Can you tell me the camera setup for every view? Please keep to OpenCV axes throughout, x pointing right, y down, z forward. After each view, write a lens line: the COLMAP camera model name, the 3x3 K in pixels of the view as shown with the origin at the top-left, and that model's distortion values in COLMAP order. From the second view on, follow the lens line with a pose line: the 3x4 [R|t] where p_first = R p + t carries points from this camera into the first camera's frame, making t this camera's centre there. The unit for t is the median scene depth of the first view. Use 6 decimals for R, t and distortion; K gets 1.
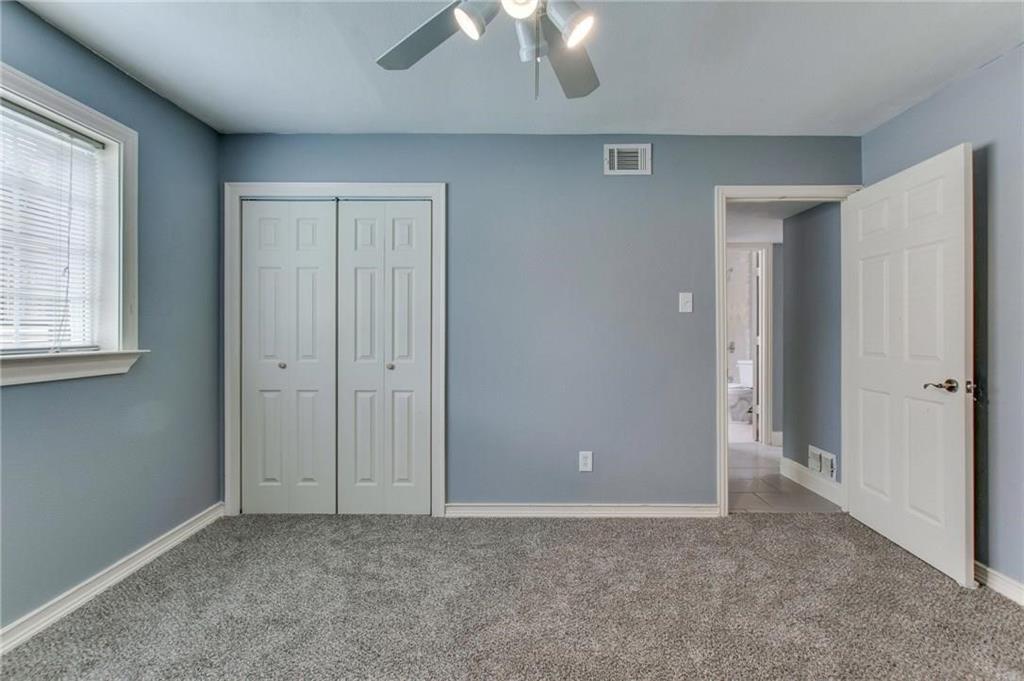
lens RADIAL K [[454.5, 0, 517.6], [0, 454.5, 336.7], [0, 0, 1]] dist [-0.014856, -0.000024]
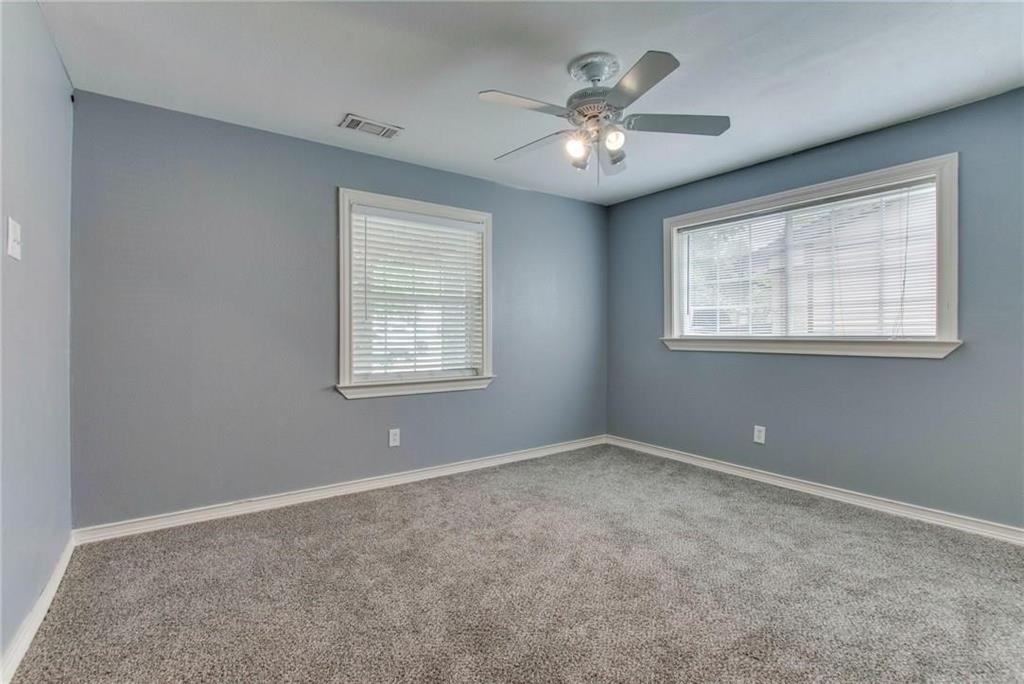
lens RADIAL K [[454.5, 0, 517.6], [0, 454.5, 338.2], [0, 0, 1]] dist [-0.014856, -0.000024]
pose [[-0.802354, 0.003028, -0.596841, 0.780158], [-0.004116, 0.999935, 0.010606, 0.018735], [0.596835, 0.010966, -0.802289, 1.301672]]
